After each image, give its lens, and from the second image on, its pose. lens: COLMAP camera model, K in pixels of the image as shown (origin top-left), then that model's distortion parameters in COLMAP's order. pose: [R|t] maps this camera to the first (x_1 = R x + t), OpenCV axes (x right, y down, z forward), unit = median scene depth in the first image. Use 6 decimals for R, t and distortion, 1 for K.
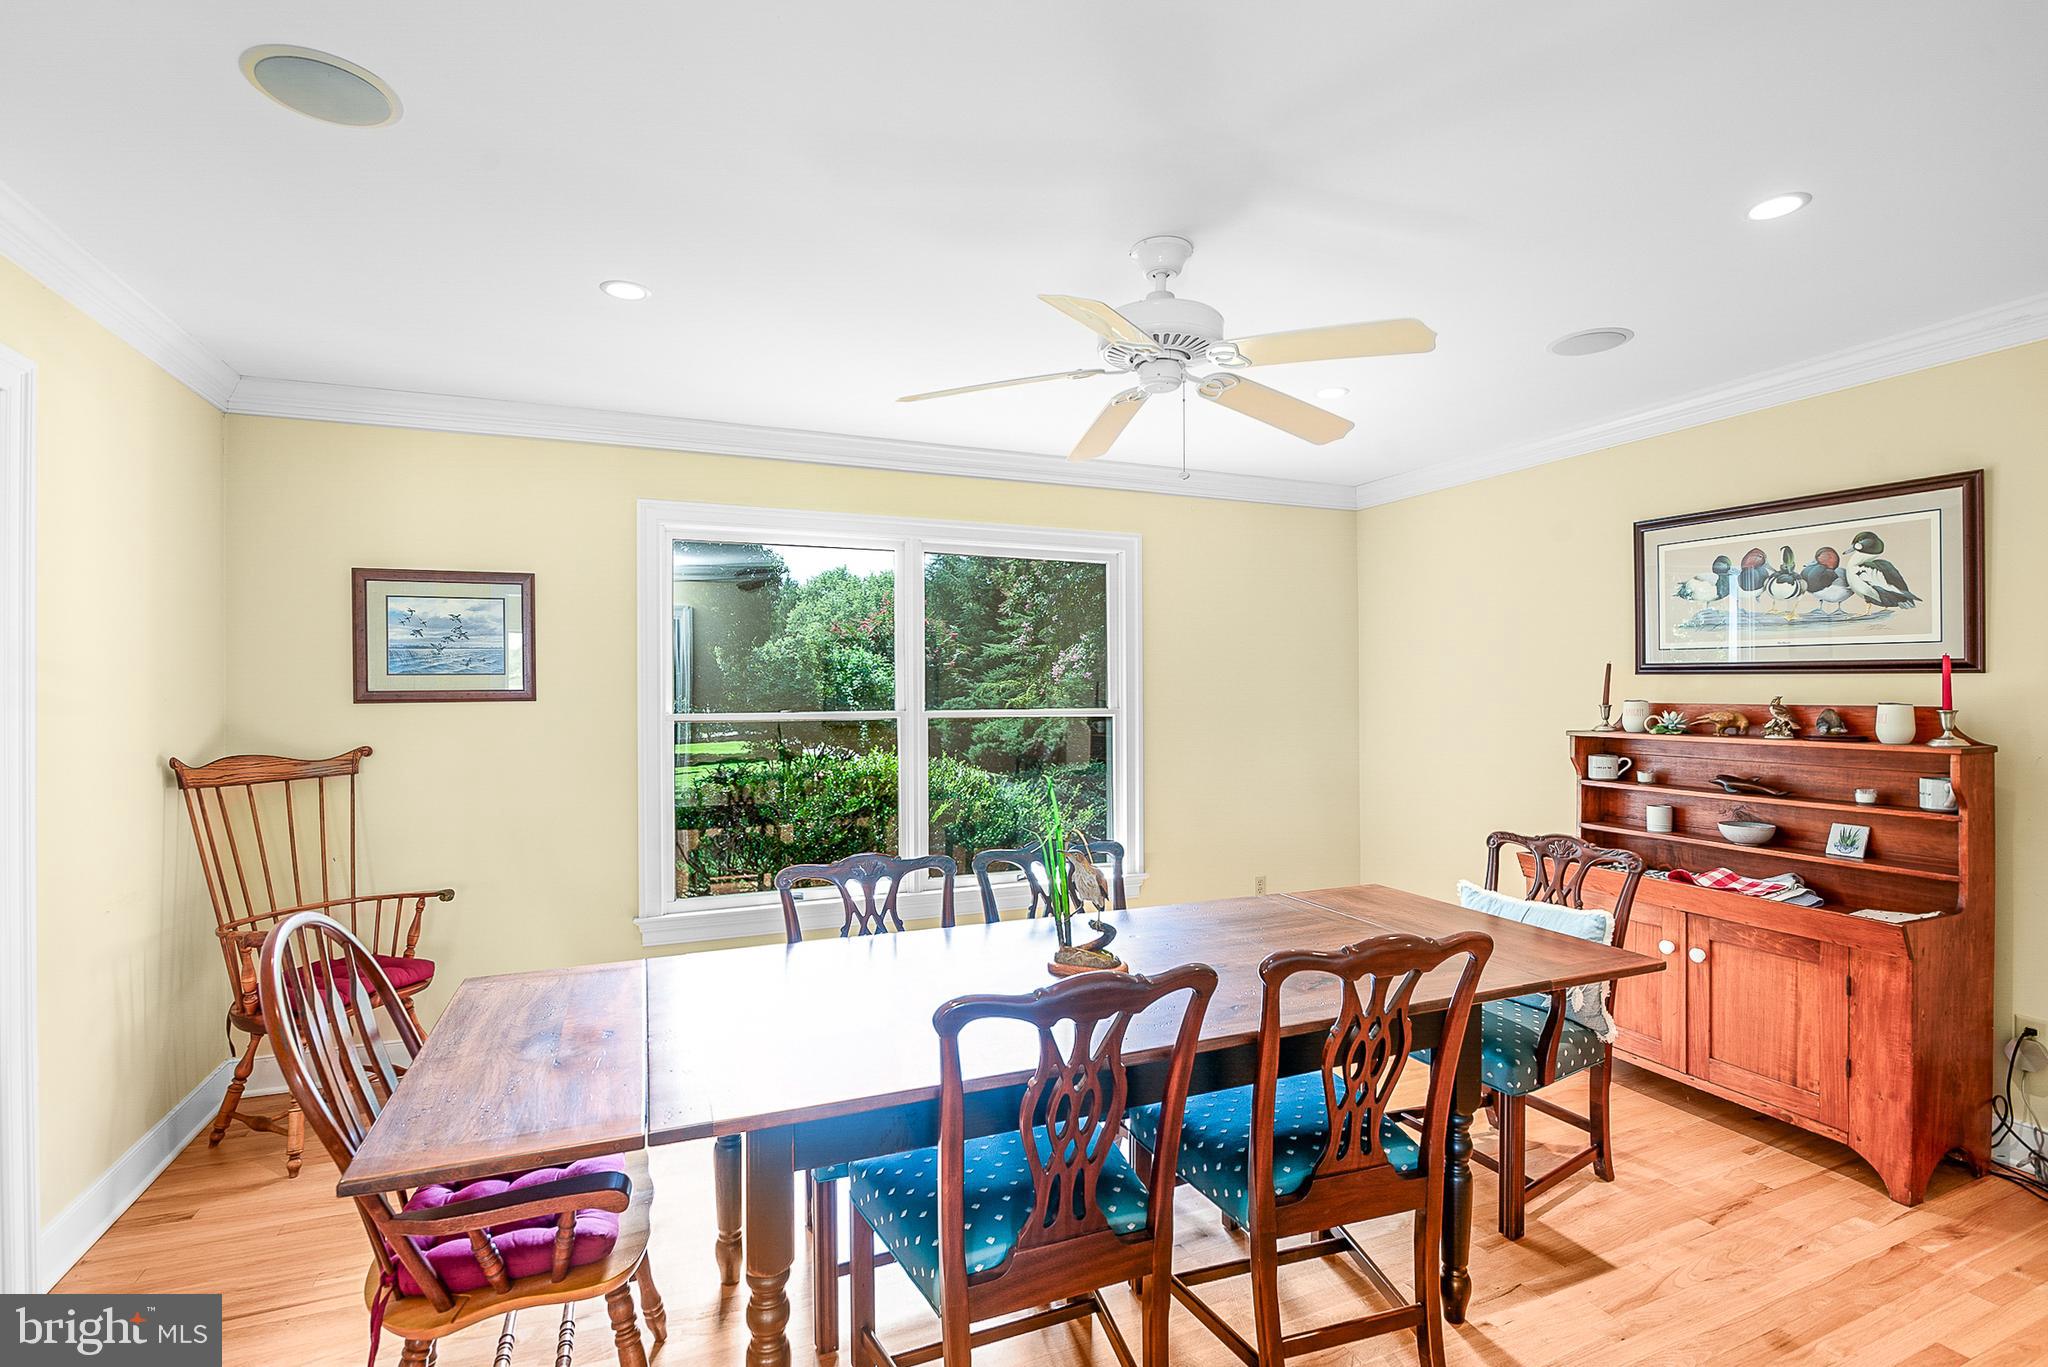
lens RADIAL K [[953.2, 0, 1031.8], [0, 953.2, 695.3], [0, 0, 1]] dist [-0.017923, -0.000843]
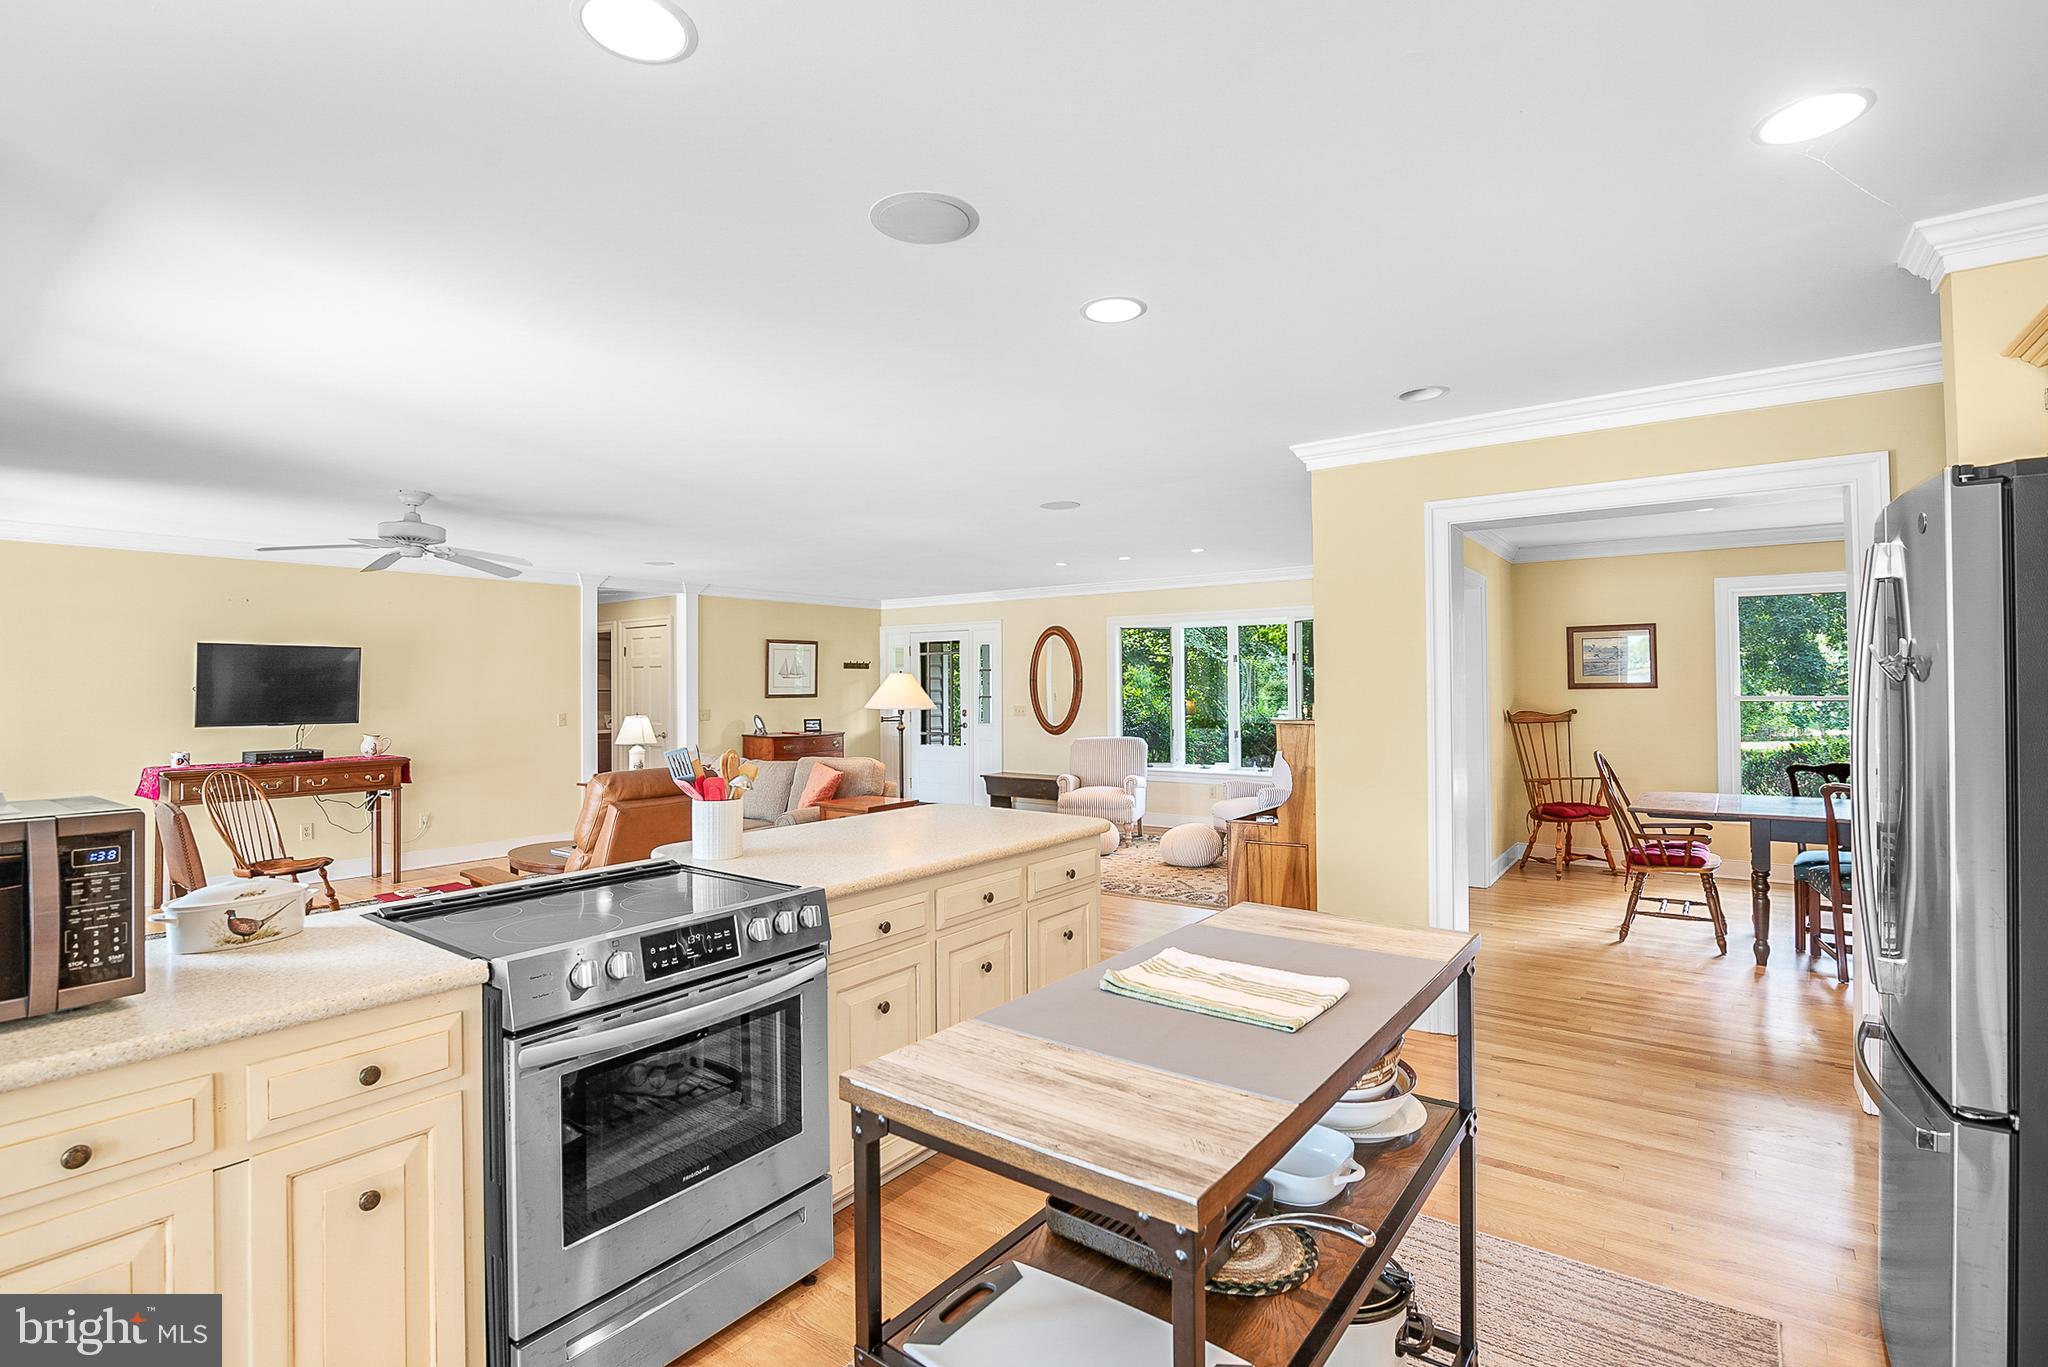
lens RADIAL K [[953.2, 0, 1023.4], [0, 953.2, 676.7], [0, 0, 1]] dist [-0.017923, -0.000843]
pose [[0.513772, -0.009019, -0.857880, 0.515034], [0.013626, 0.999904, -0.002352, -0.032060], [0.857819, -0.010482, 0.513845, -1.206390]]
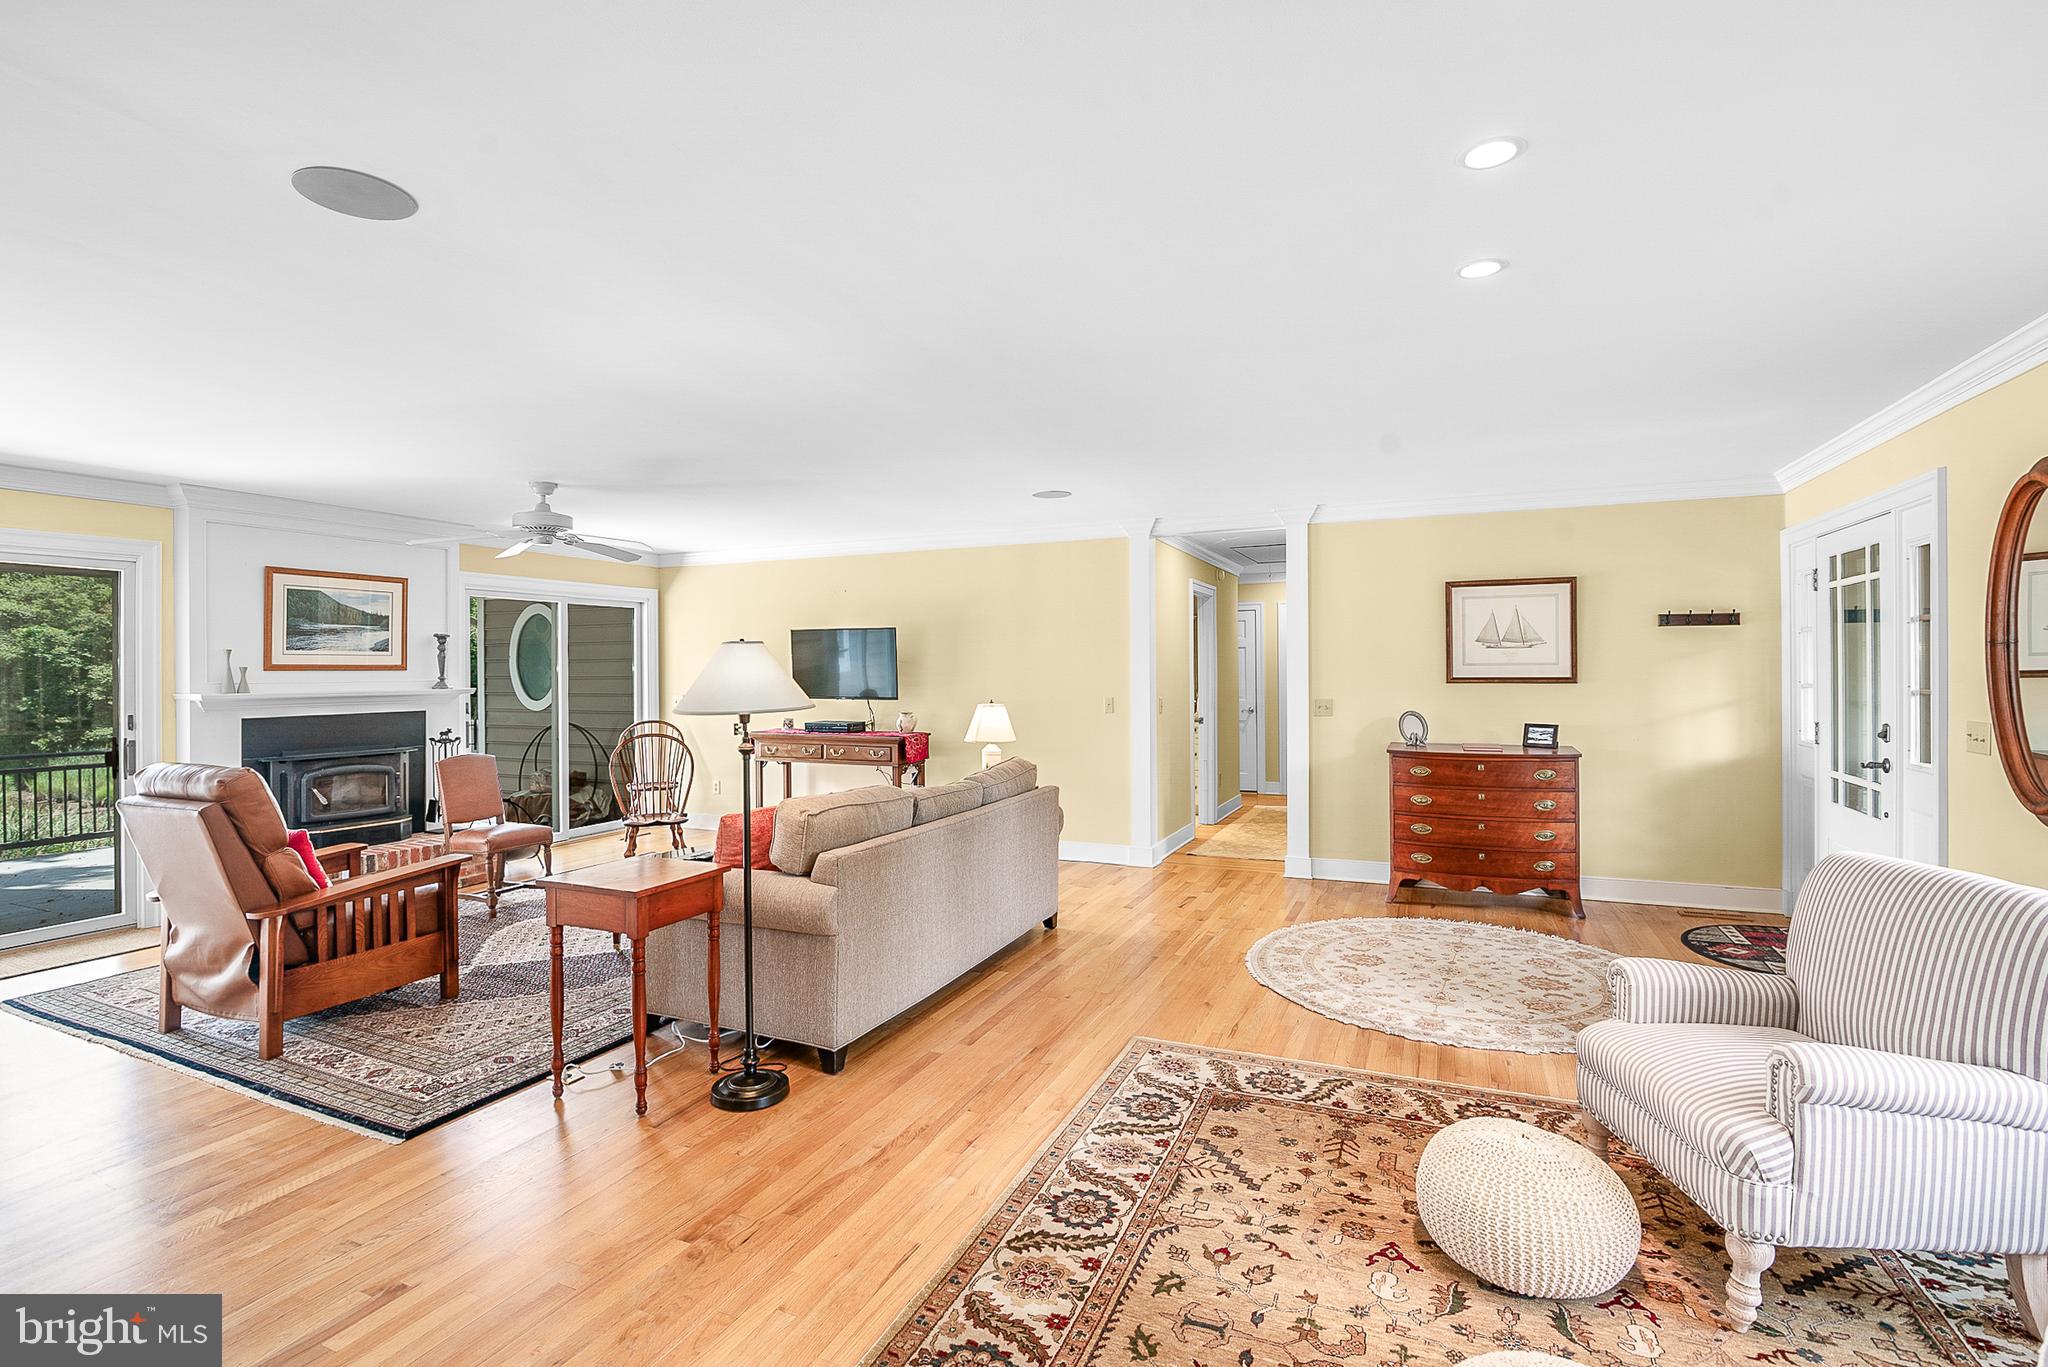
lens RADIAL K [[953.2, 0, 1012.1], [0, 953.2, 657.0], [0, 0, 1]] dist [-0.017923, -0.000843]
pose [[-0.734431, 0.000428, -0.678683, -0.743784], [0.015374, 0.999754, -0.016007, -0.014242], [0.678509, -0.022190, -0.734257, 0.429375]]
